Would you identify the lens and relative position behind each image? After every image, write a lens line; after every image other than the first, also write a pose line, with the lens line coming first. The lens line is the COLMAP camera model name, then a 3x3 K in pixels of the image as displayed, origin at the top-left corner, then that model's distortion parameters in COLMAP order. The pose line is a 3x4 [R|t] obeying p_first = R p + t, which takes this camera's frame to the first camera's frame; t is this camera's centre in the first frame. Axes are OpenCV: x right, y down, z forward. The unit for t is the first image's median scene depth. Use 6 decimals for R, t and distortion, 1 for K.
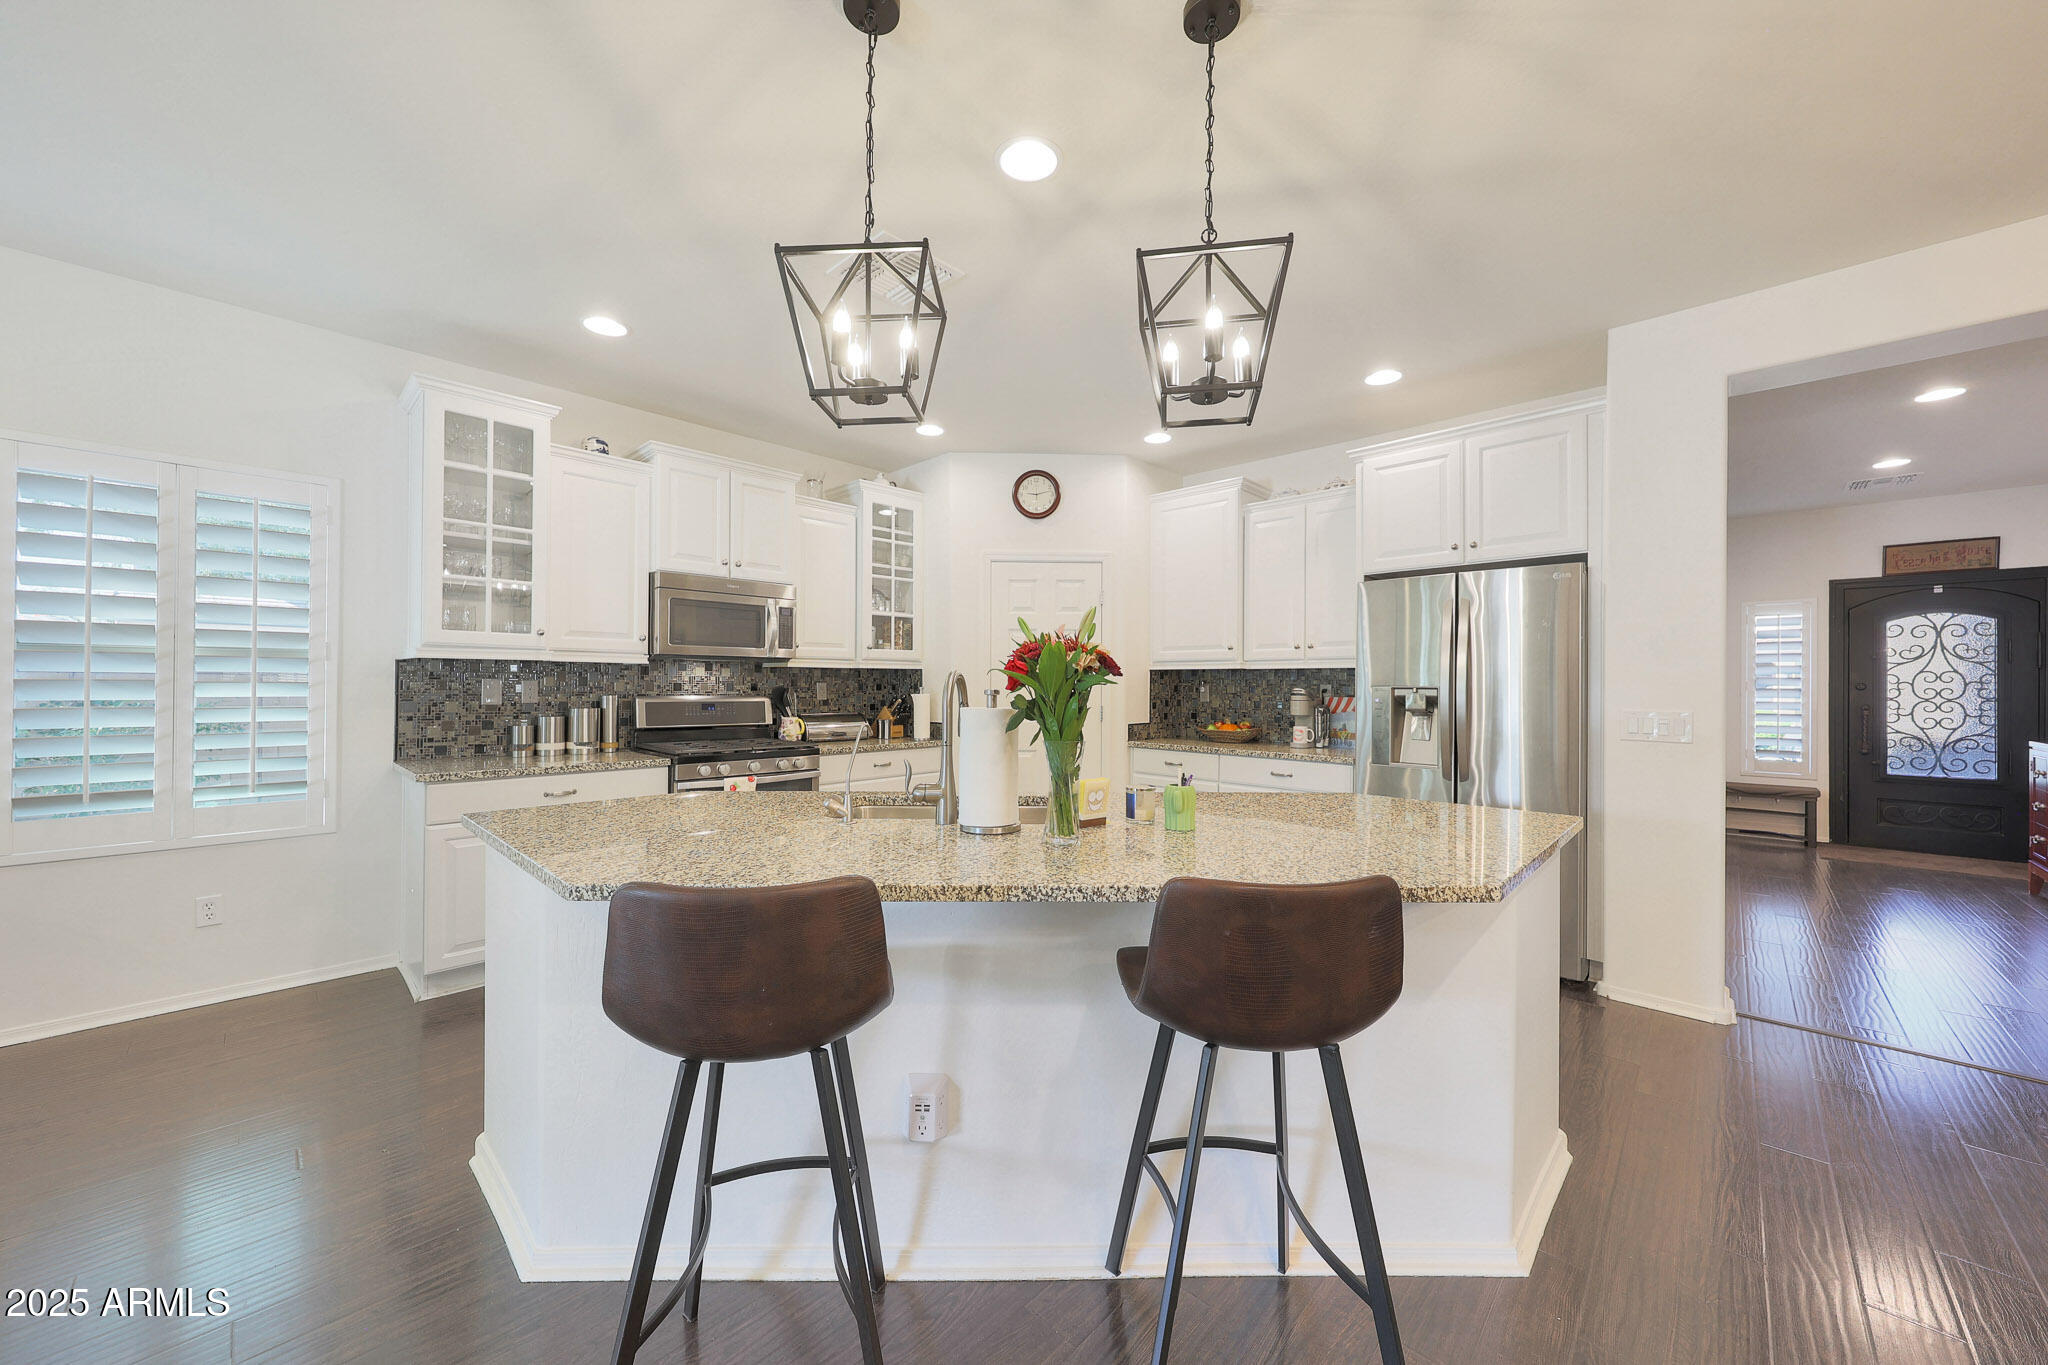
lens RADIAL K [[769.2, 0, 1043.1], [0, 769.2, 687.0], [0, 0, 1]] dist [0.002303, -0.000810]
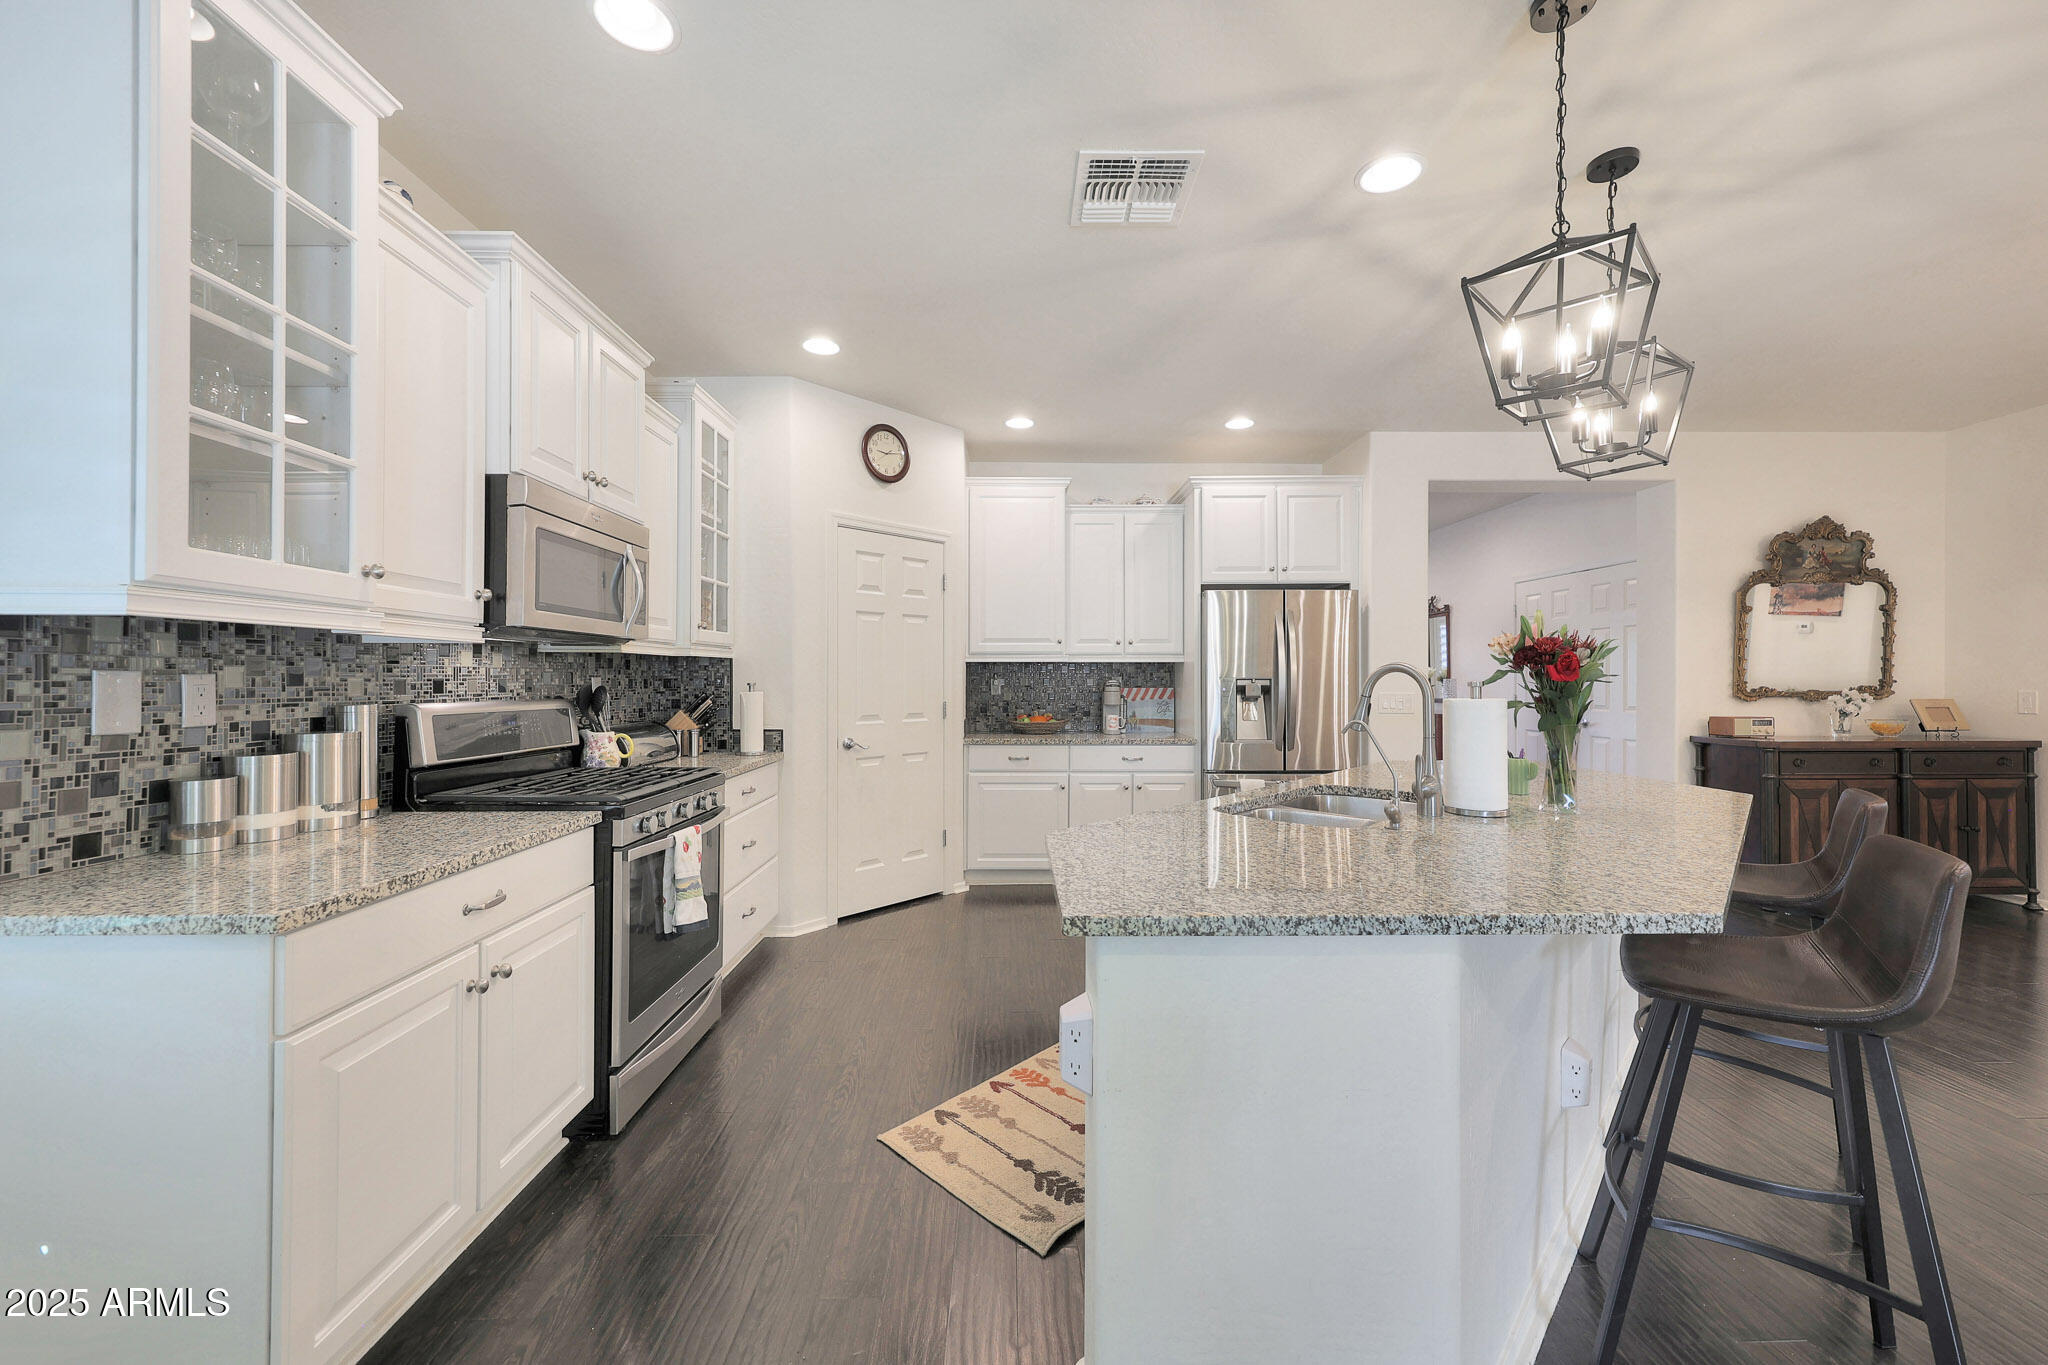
lens RADIAL K [[769.2, 0, 1024.8], [0, 769.2, 682.7], [0, 0, 1]] dist [0.002303, -0.000810]
pose [[0.718277, -0.009131, 0.695697, -0.527000], [0.006221, 0.999958, 0.006701, -0.003330], [-0.695729, -0.000486, 0.718304, 0.301486]]
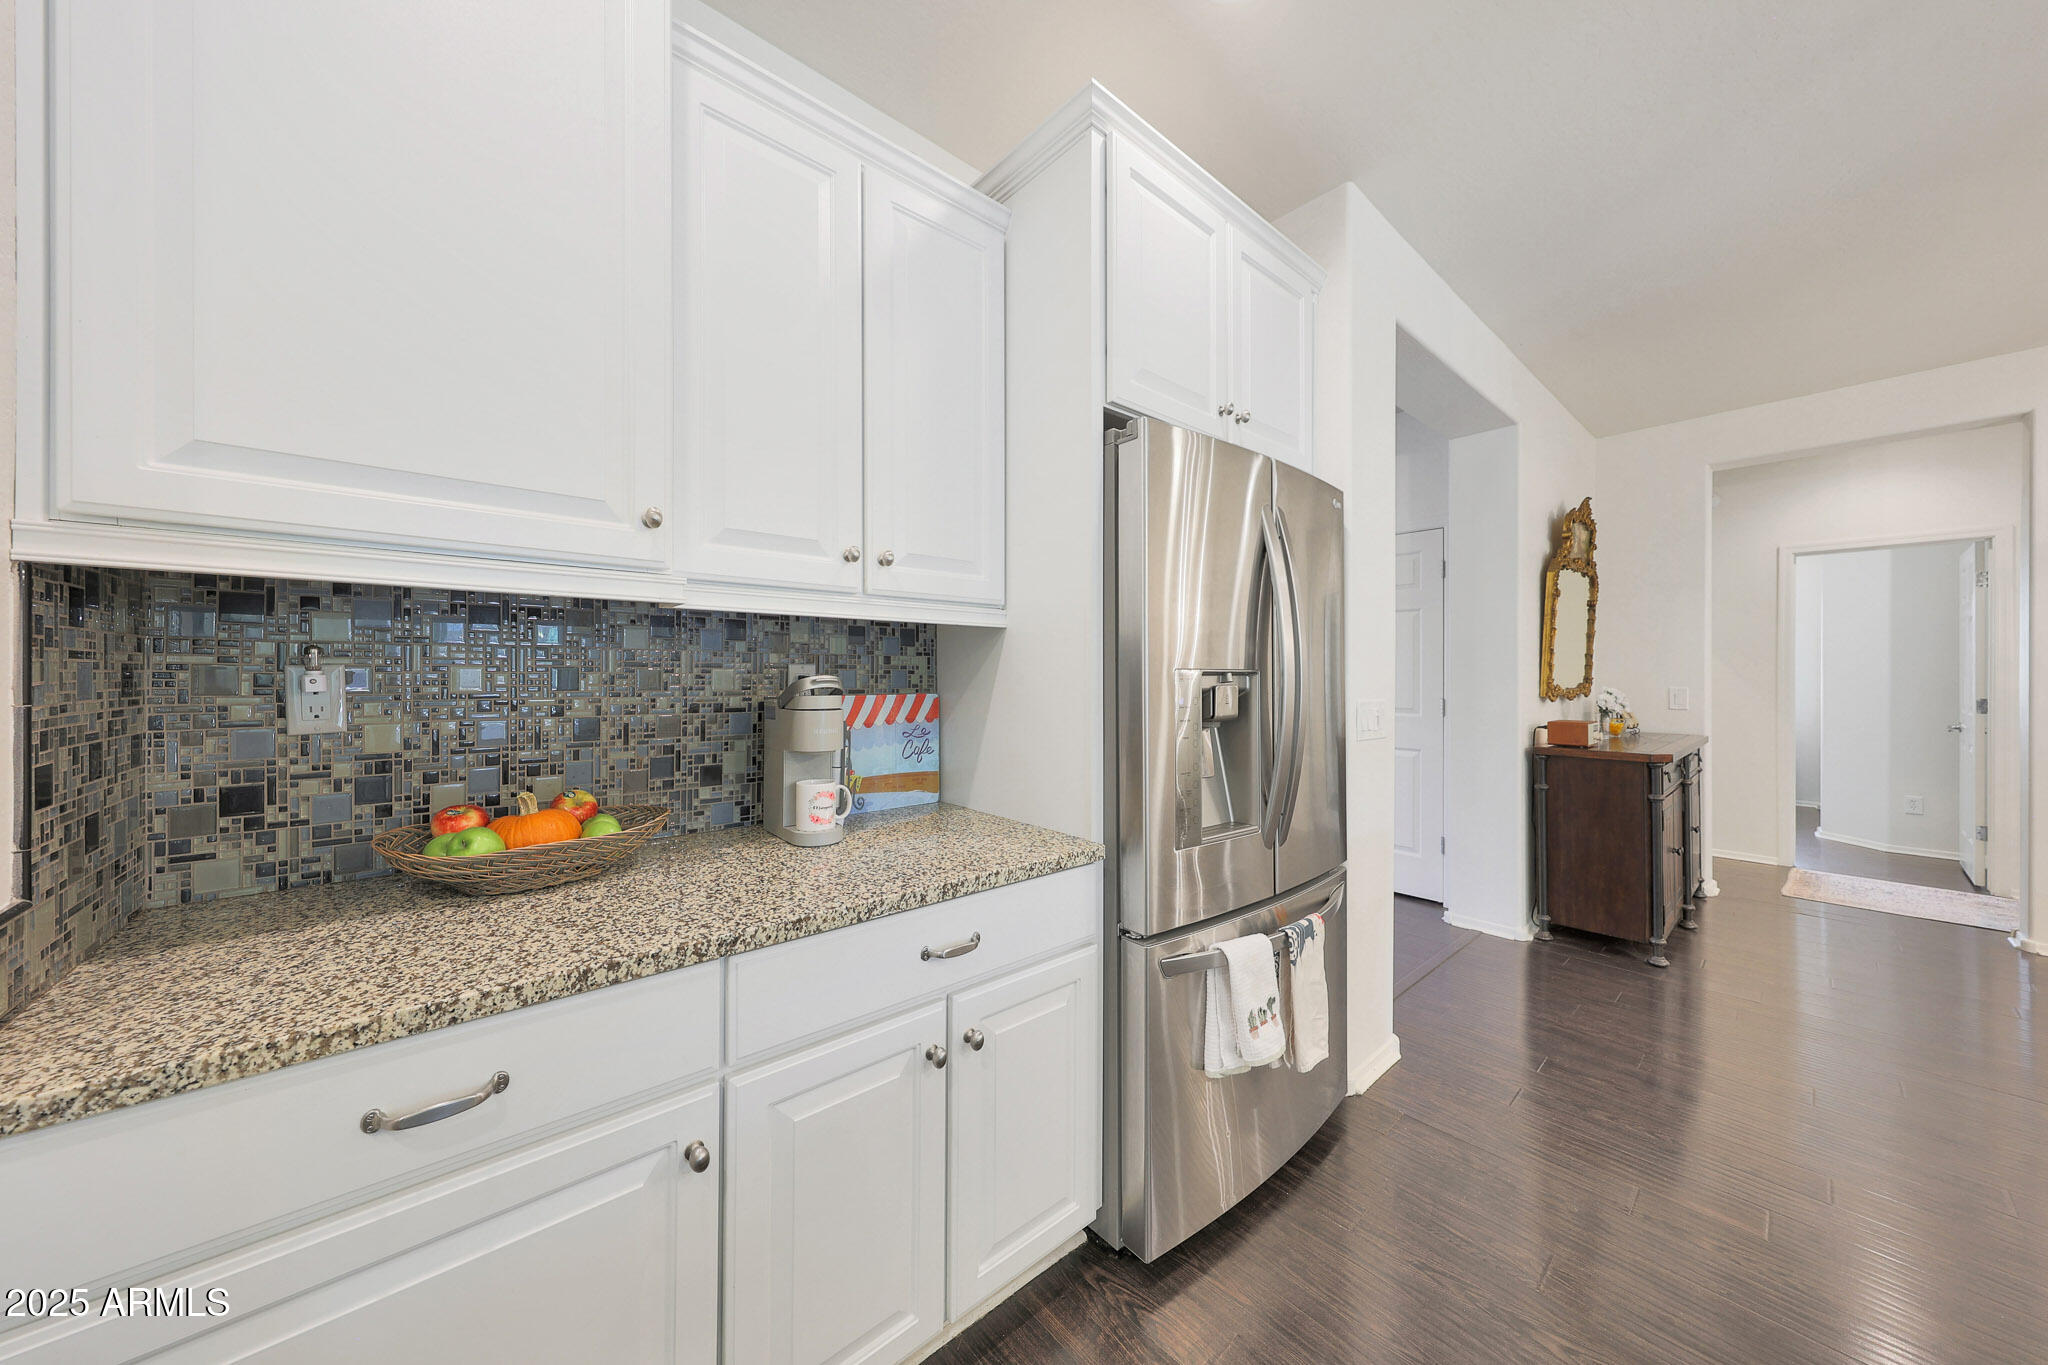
lens RADIAL K [[692.7, 0, 1016.5], [0, 692.7, 679.4], [0, 0, 1]] dist [0.001383, 0.000026]
pose [[0.119445, -0.014697, 0.992732, 0.022976], [-0.001009, 0.999888, 0.014925, -0.001609], [-0.992840, -0.002785, 0.119416, 0.876394]]
